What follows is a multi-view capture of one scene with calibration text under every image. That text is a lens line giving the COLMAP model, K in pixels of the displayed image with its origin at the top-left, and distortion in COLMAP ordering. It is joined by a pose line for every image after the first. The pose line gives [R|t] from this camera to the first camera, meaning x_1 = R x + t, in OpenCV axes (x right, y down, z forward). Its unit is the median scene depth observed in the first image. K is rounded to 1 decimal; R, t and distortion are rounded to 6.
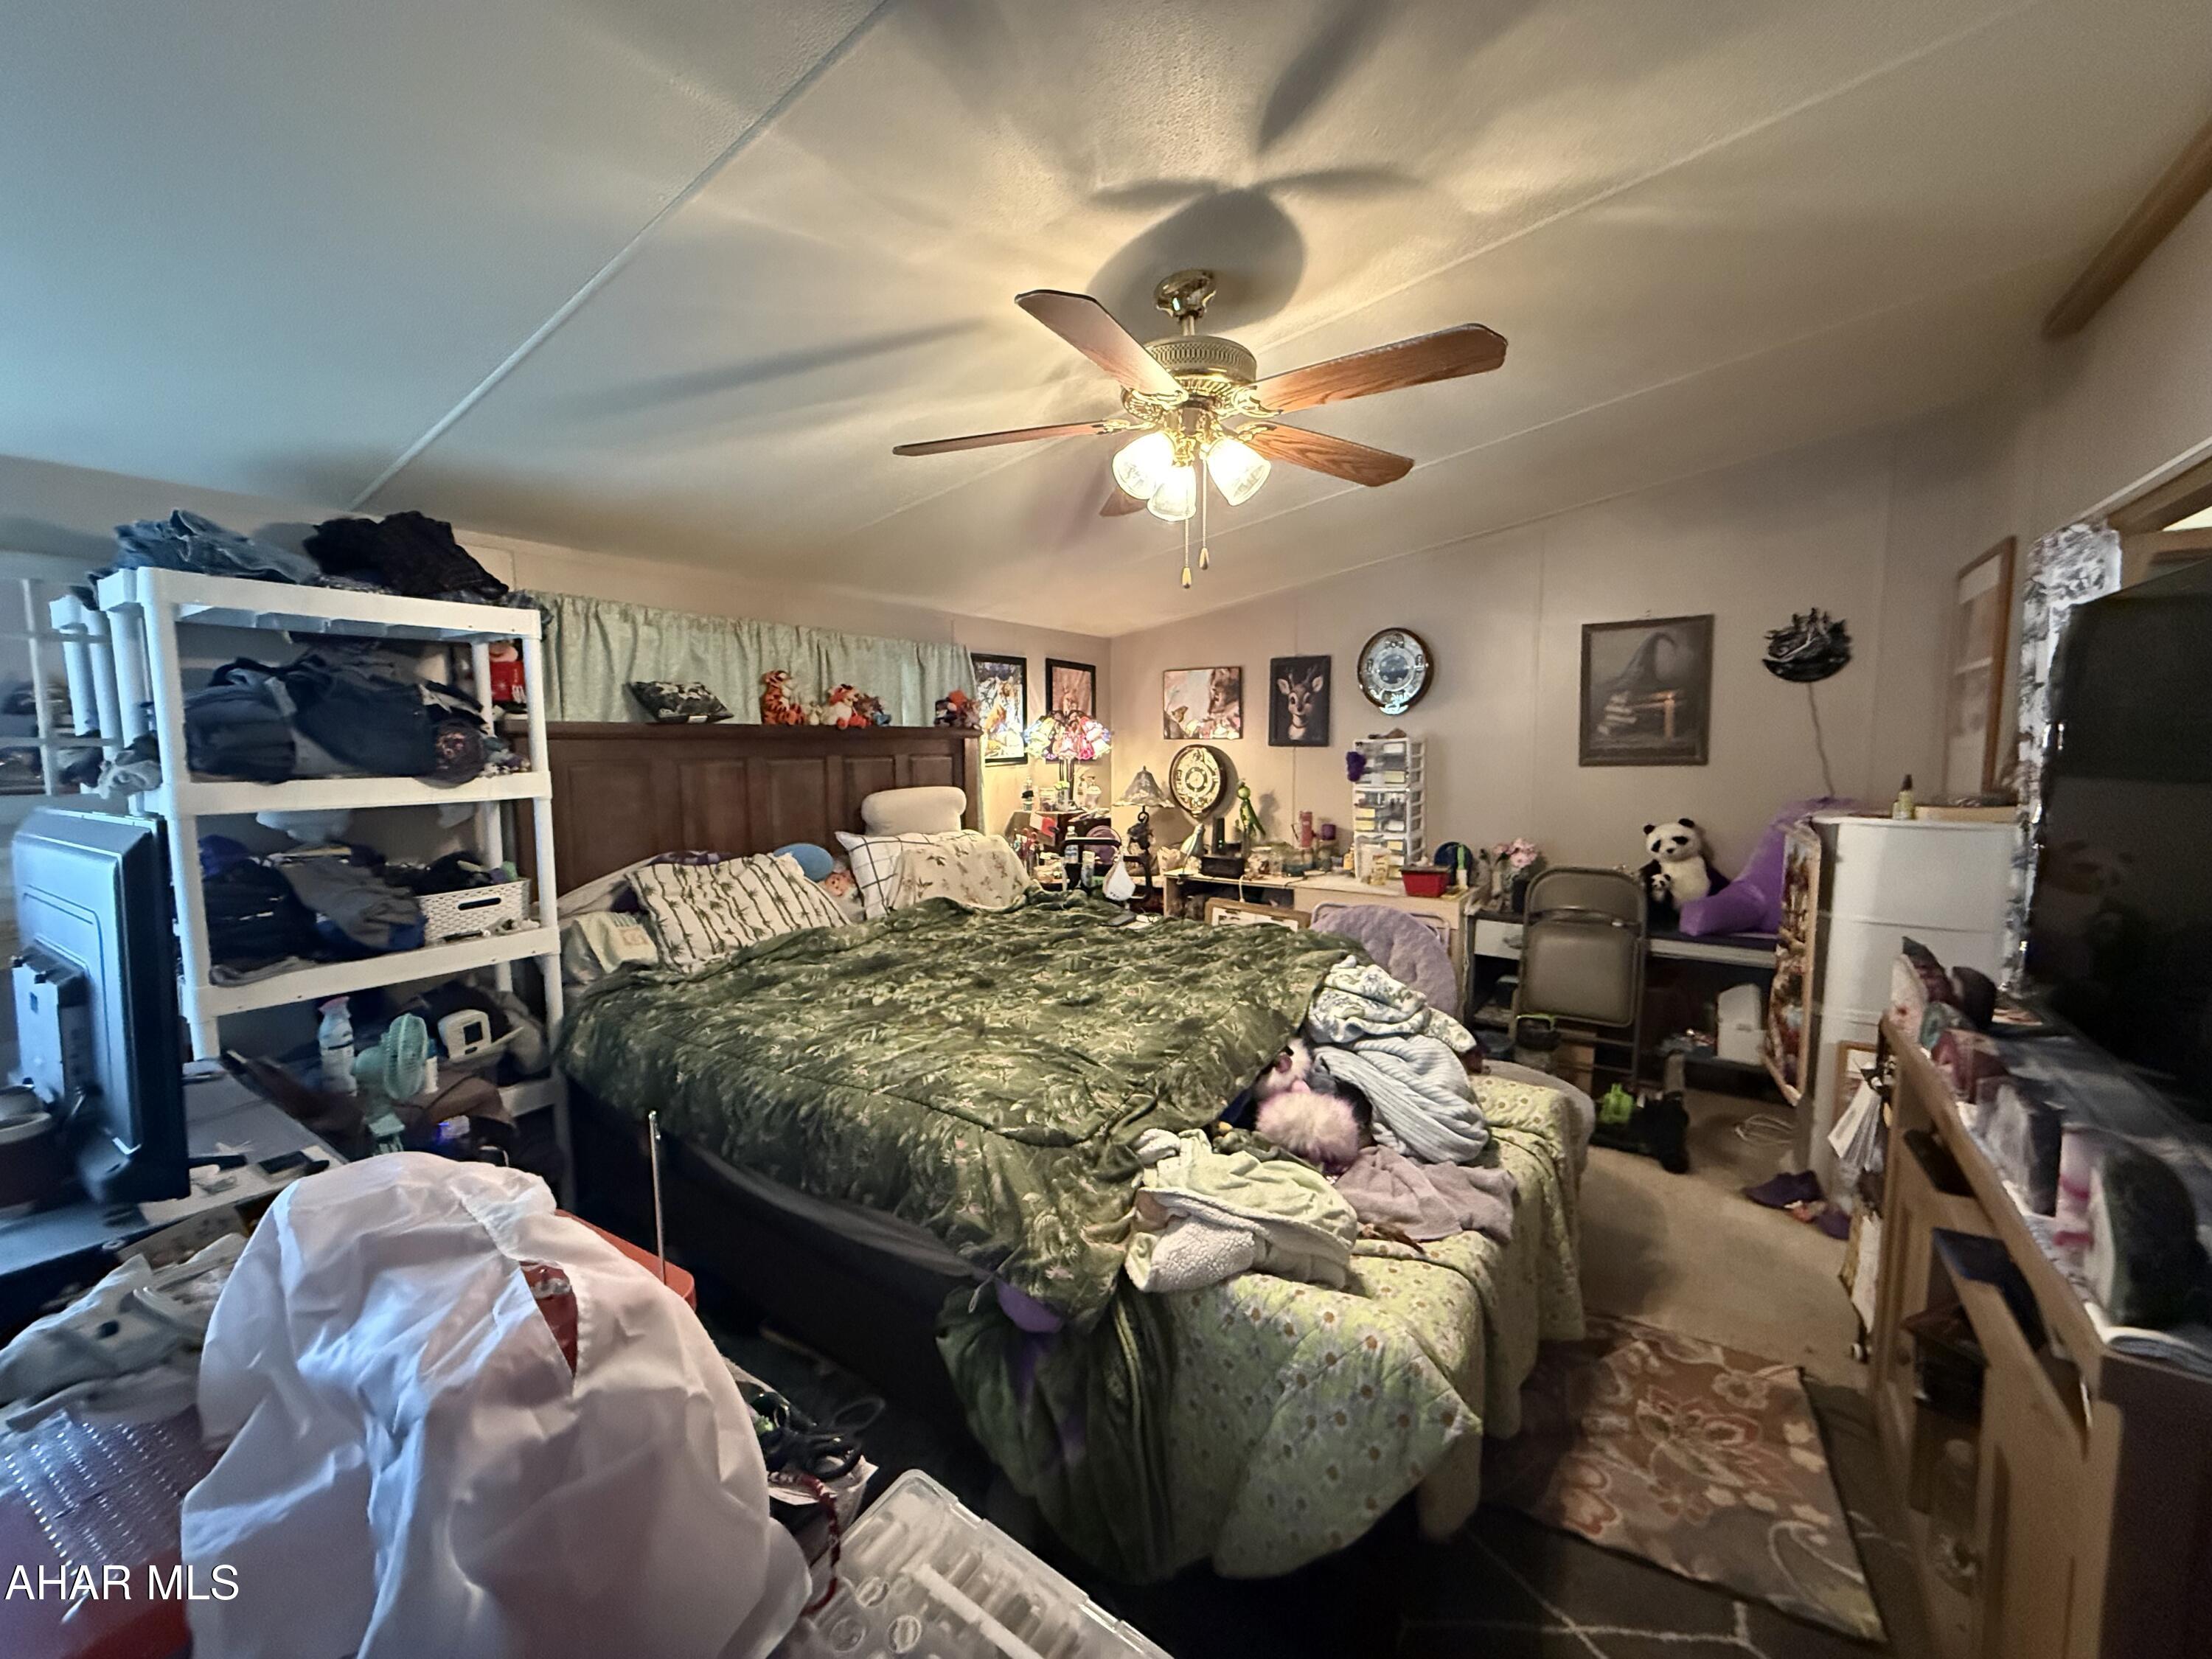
lens RADIAL K [[880.3, 0, 1108.5], [0, 880.3, 824.3], [0, 0, 1]] dist [-0.000576, 0.000106]
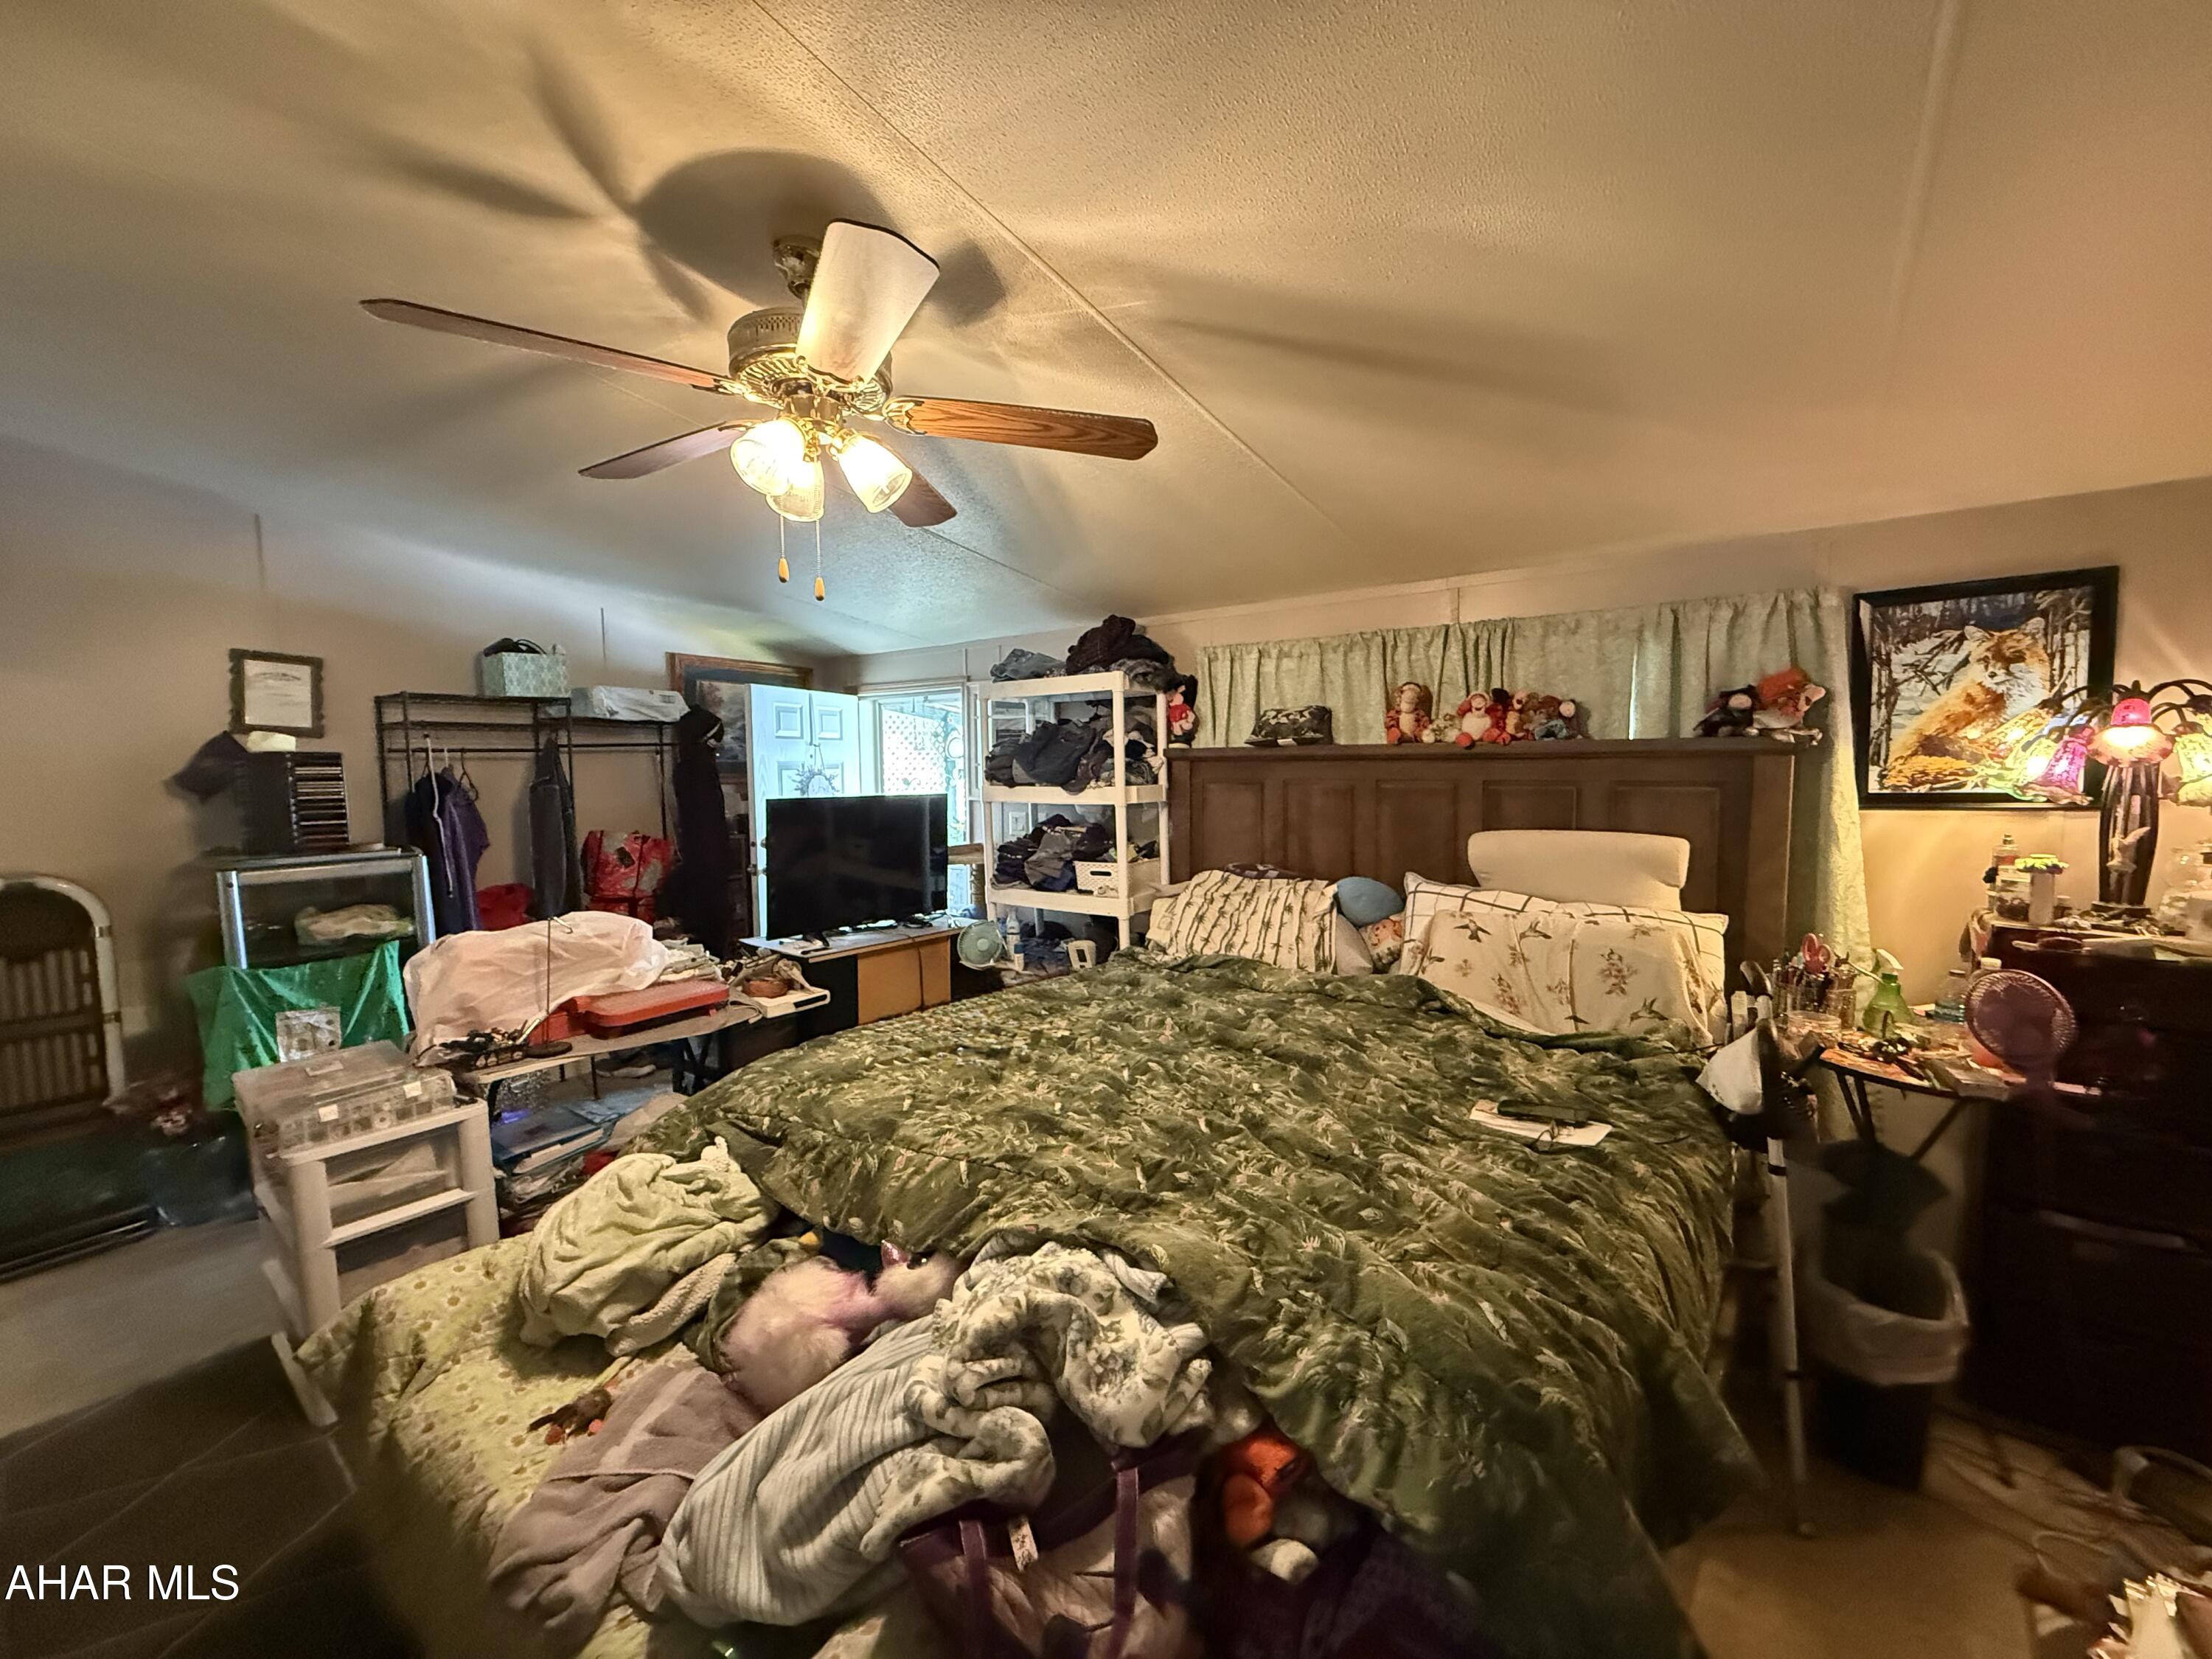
lens RADIAL K [[880.3, 0, 1101.2], [0, 880.3, 823.0], [0, 0, 1]] dist [-0.000576, 0.000106]
pose [[-0.064964, 0.077501, -0.994873, 0.623530], [-0.080991, 0.993281, 0.082666, -0.095744], [0.994595, 0.085946, -0.058251, 0.880908]]
